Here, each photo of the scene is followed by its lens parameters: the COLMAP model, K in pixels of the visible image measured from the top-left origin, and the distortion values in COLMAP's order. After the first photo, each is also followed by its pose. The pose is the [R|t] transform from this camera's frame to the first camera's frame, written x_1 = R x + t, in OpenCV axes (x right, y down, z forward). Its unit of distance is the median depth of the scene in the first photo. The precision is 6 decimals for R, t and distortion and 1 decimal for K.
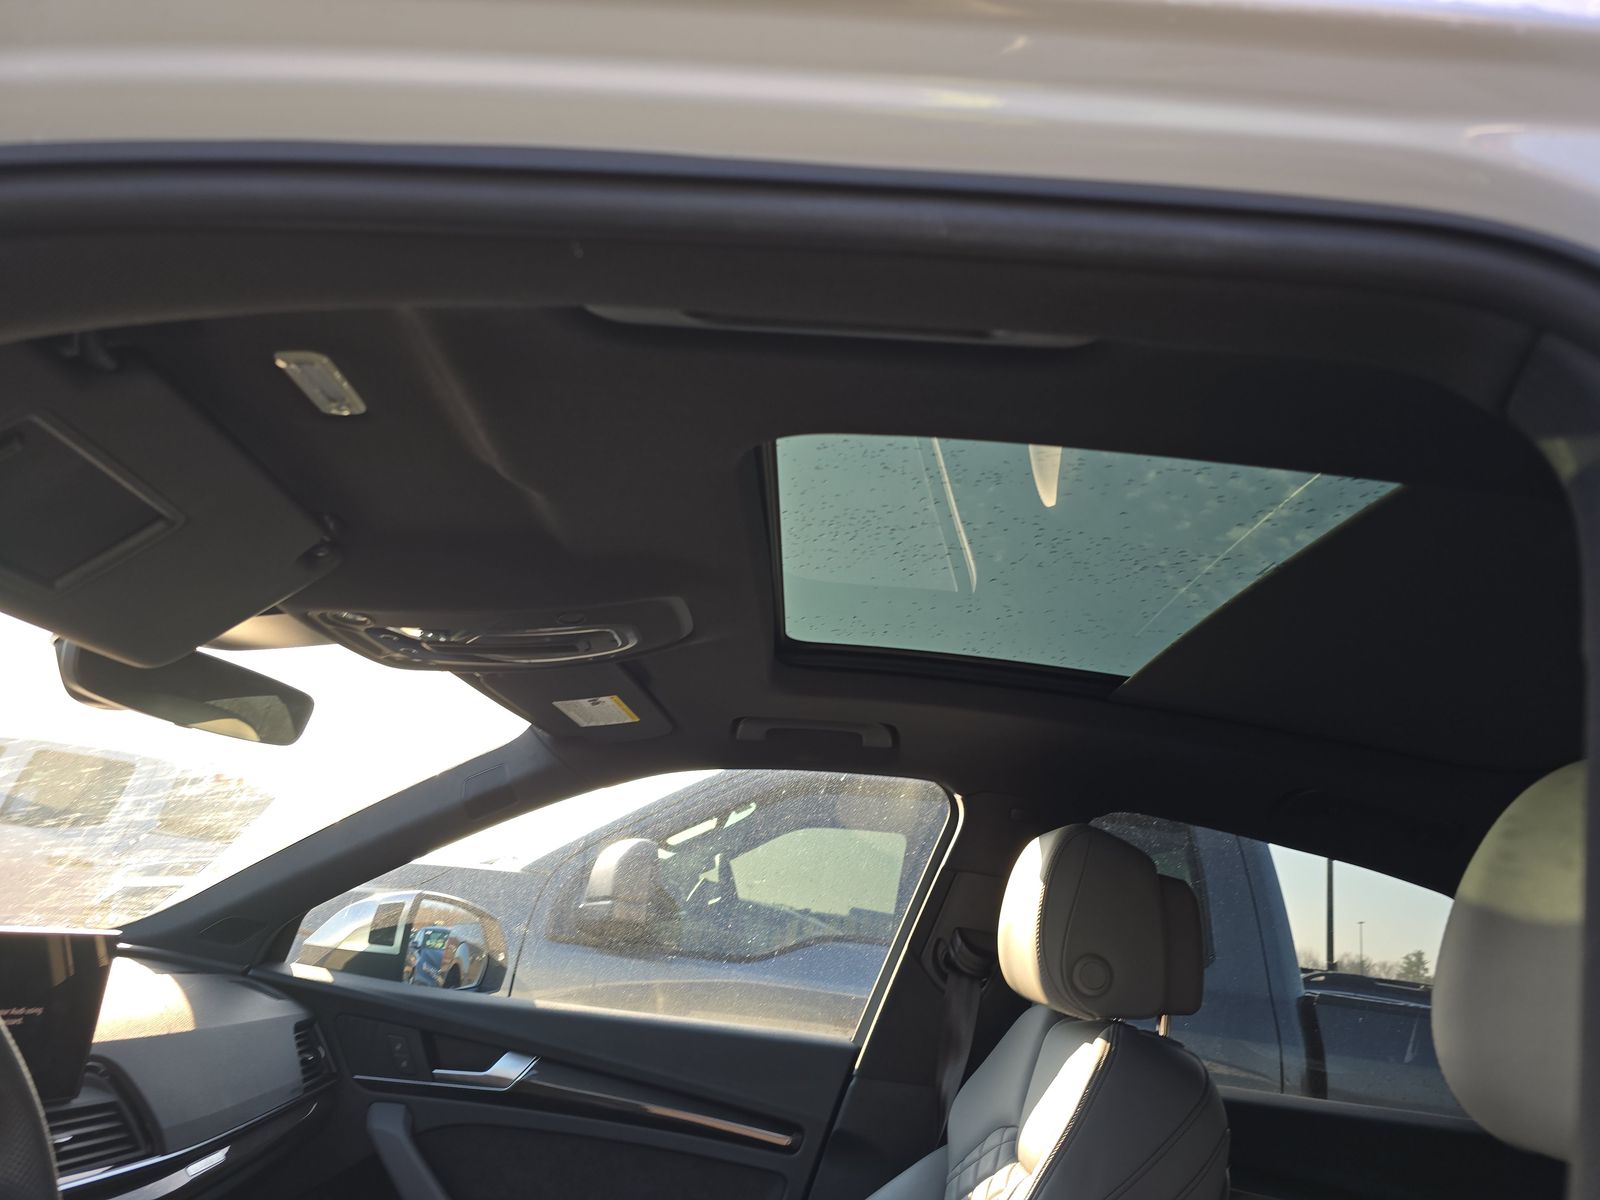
lens RADIAL K [[1051.3, 0, 802.0], [0, 1051.3, 595.2], [0, 0, 1]] dist [0.014939, -0.026184]
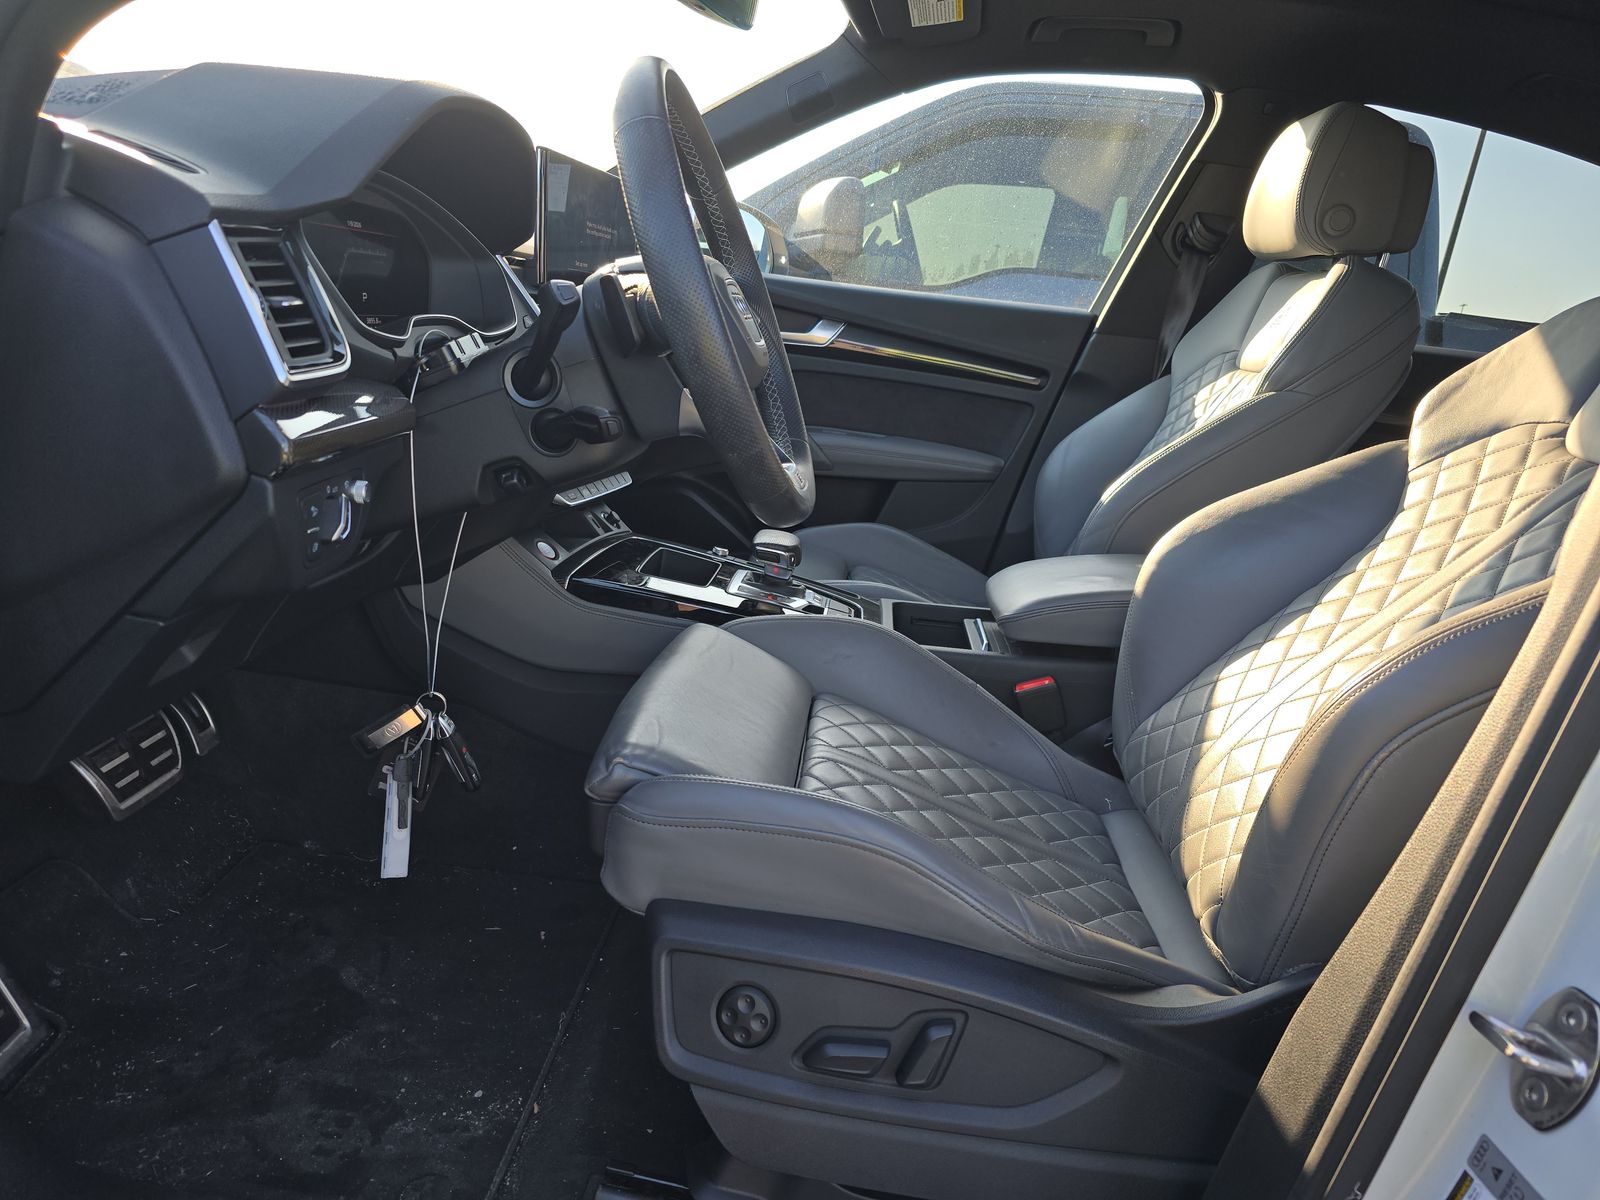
lens RADIAL K [[1051.3, 0, 800.5], [0, 1051.3, 602.0], [0, 0, 1]] dist [0.014939, -0.026184]
pose [[0.996297, 0.020891, -0.083396, -0.198511], [0.027758, 0.839909, 0.542017, 0.020449], [0.081368, -0.542325, 0.836219, -0.300163]]
